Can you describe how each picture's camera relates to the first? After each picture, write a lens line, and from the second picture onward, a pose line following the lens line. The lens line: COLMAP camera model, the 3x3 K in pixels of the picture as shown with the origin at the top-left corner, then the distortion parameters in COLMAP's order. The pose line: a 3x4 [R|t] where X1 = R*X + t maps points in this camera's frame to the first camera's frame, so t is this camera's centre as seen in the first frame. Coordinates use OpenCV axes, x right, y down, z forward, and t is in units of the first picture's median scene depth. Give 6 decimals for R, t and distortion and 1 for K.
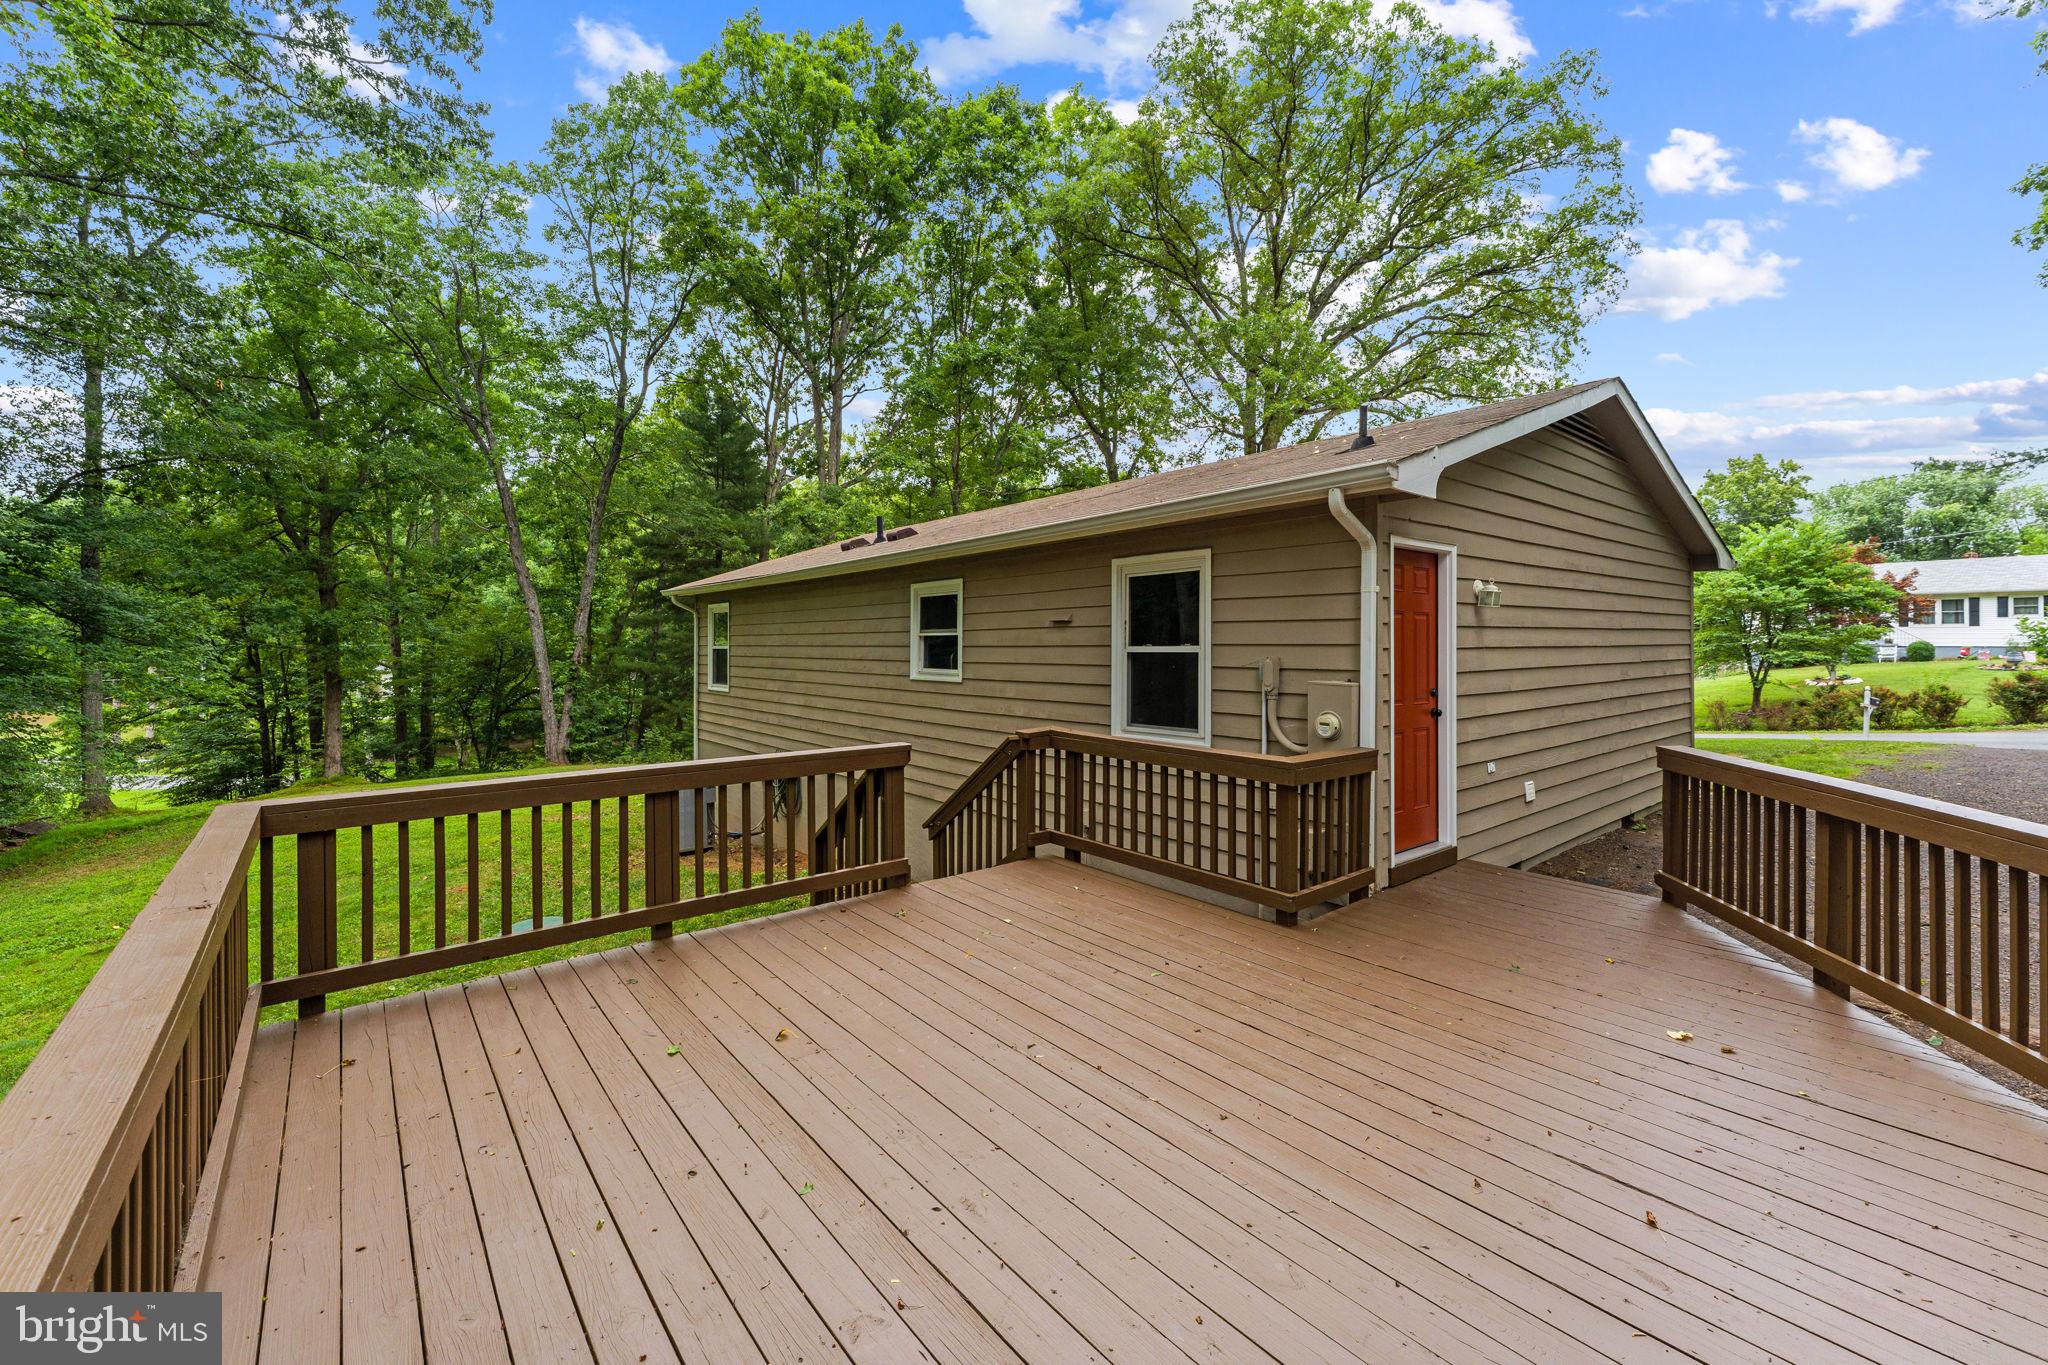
lens RADIAL K [[838.1, 0, 1011.6], [0, 838.1, 643.3], [0, 0, 1]] dist [0.001555, 0.000066]
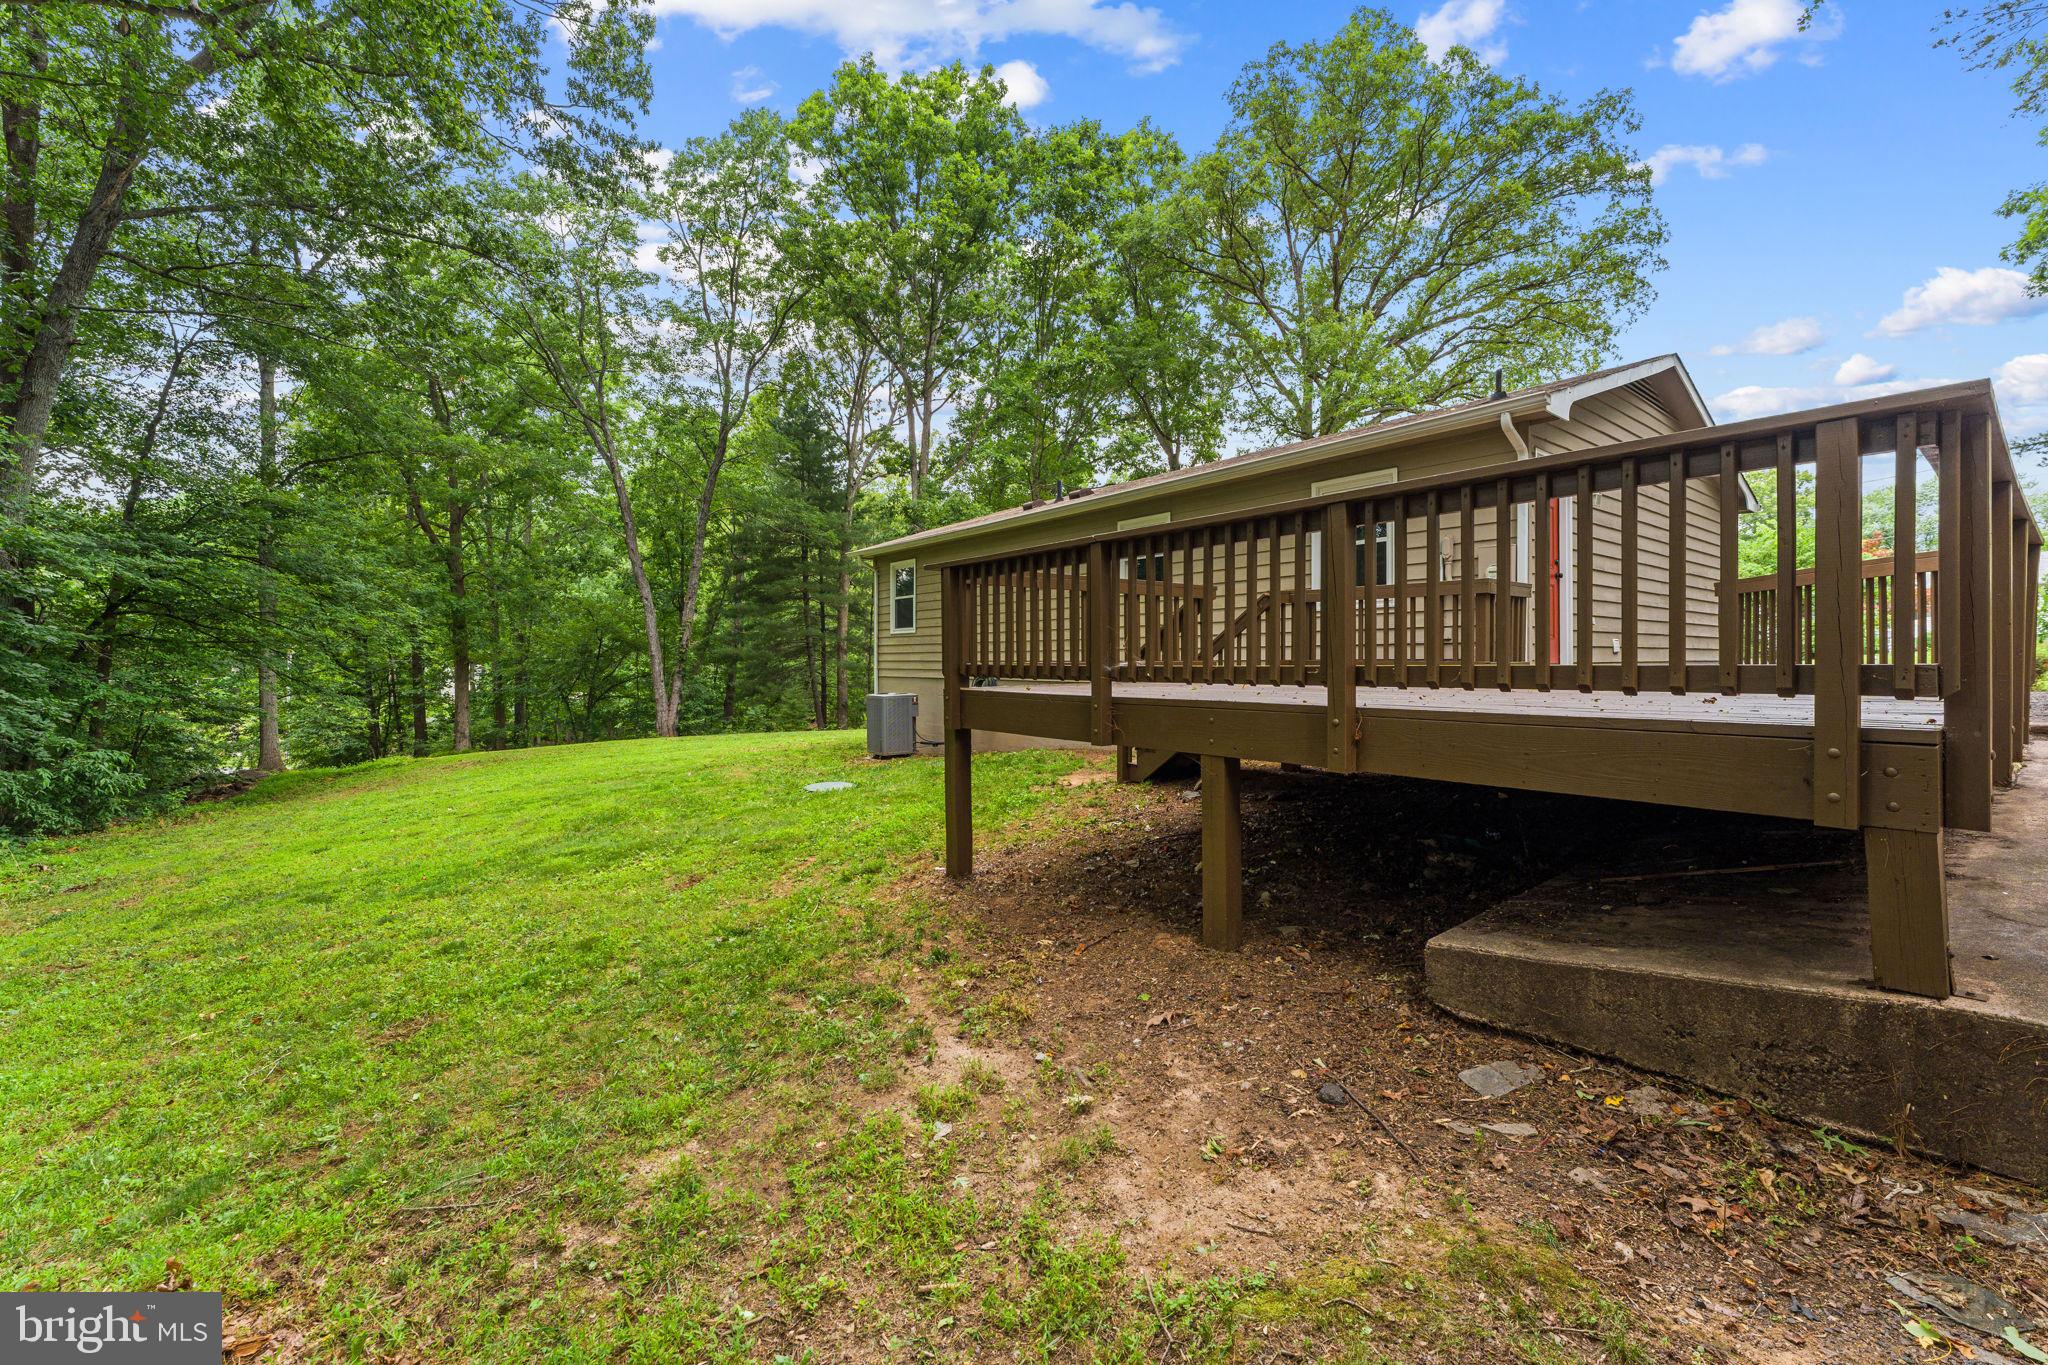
lens RADIAL K [[829.6, 0, 1015.9], [0, 829.6, 665.0], [0, 0, 1]] dist [-0.000576, -0.000243]
pose [[0.999967, 0.000921, -0.008114, -0.089966], [-0.000883, 0.999989, 0.004631, 0.048857], [0.008118, -0.004624, 0.999956, -0.095650]]
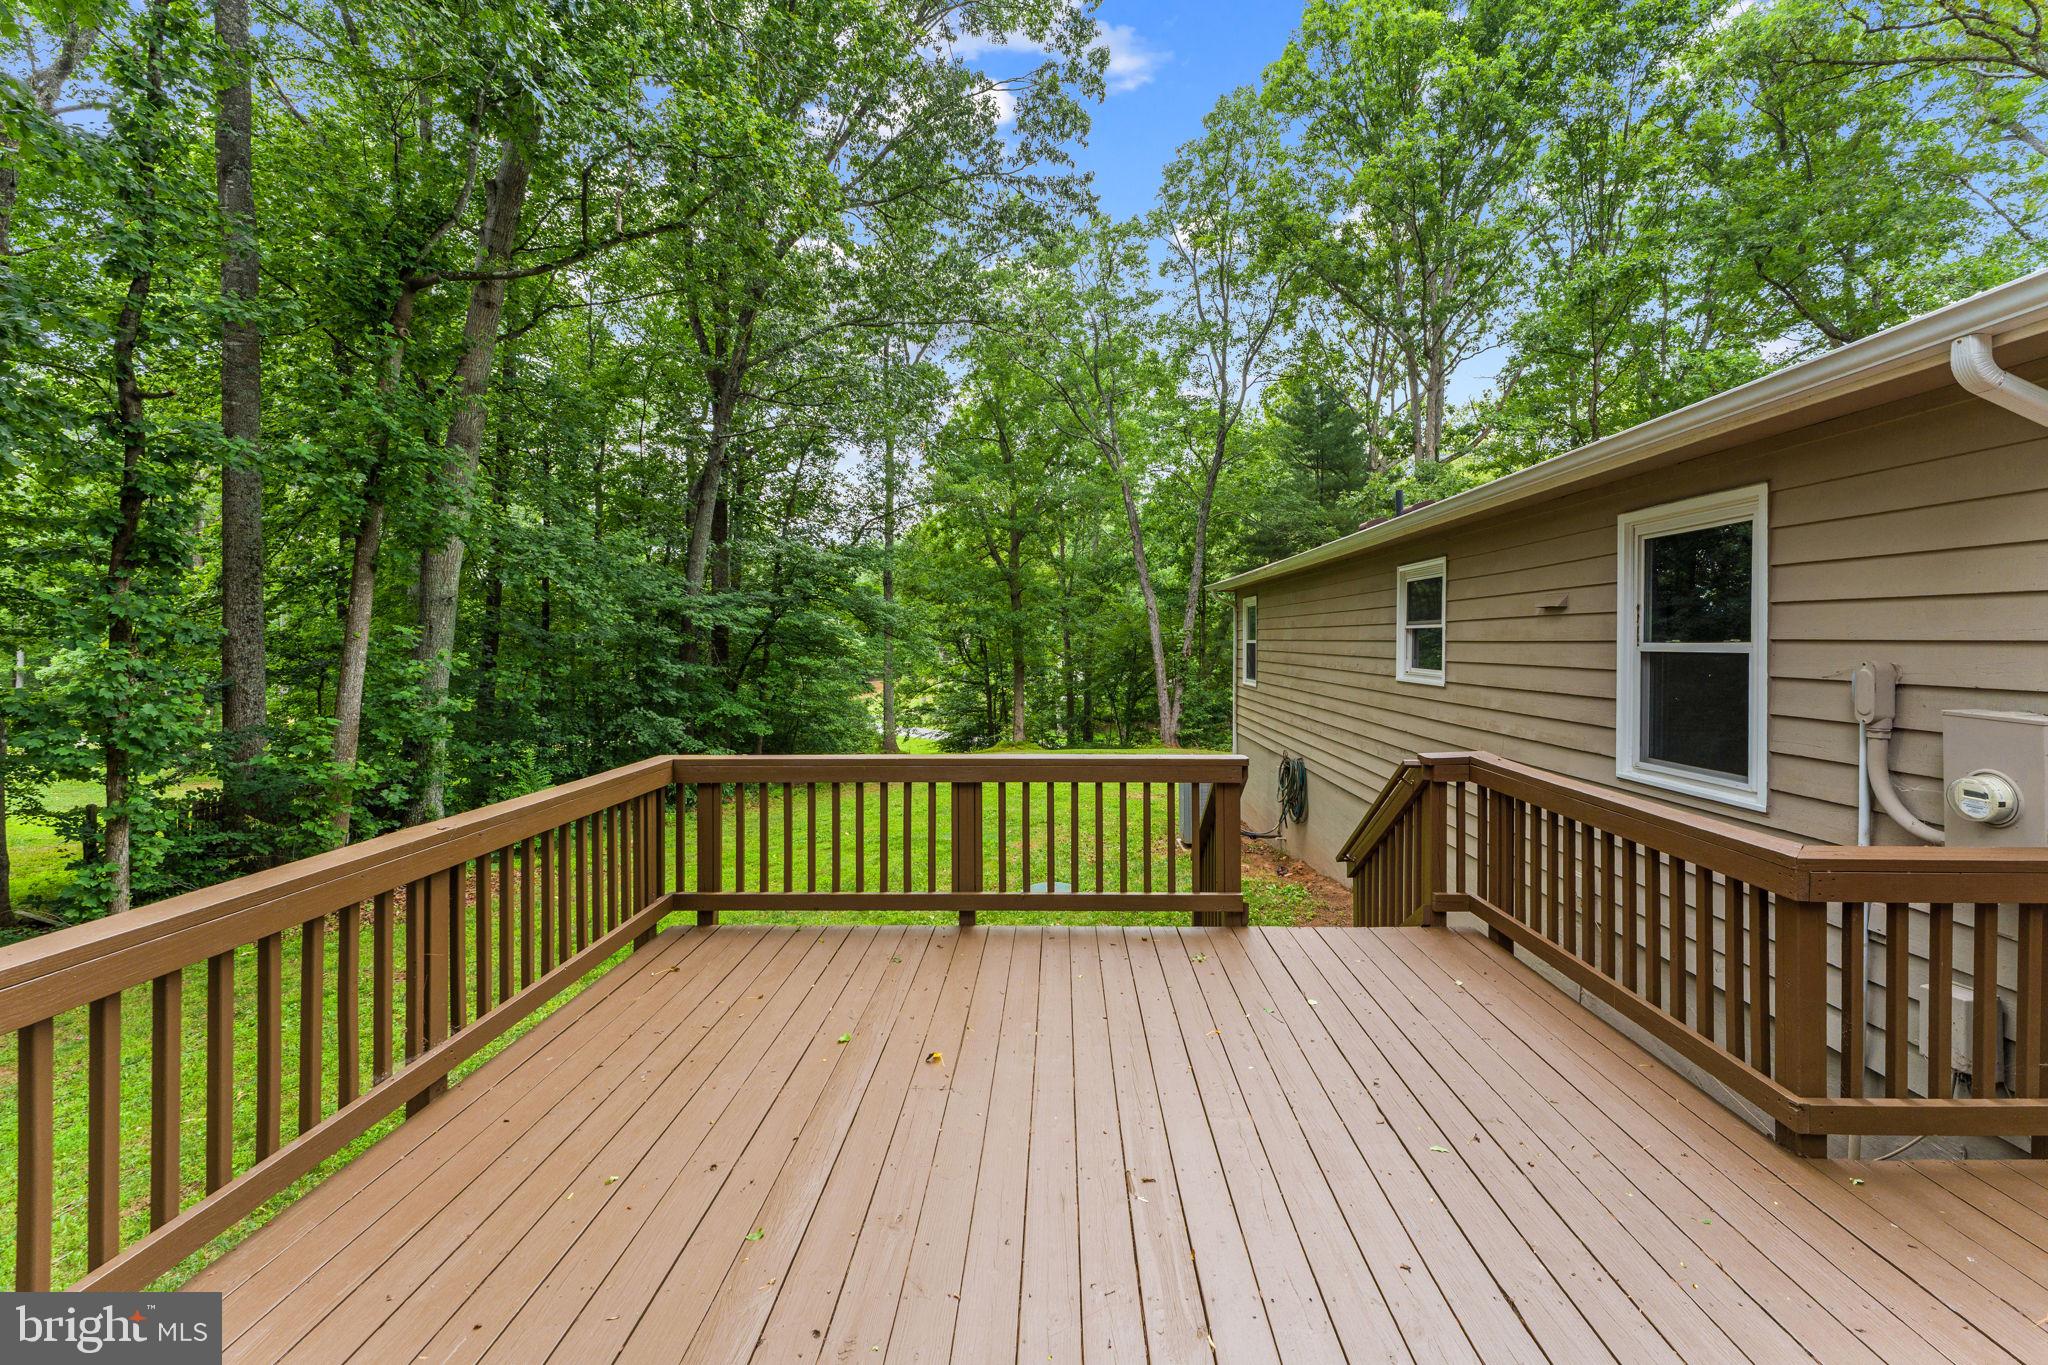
lens RADIAL K [[844.9, 0, 1042.0], [0, 844.9, 632.9], [0, 0, 1]] dist [-0.000261, -0.000215]
pose [[0.767037, -0.001157, -0.641602, 0.050784], [-0.002454, 0.999986, -0.004737, 0.000036], [0.641599, 0.005208, 0.767023, 0.042914]]
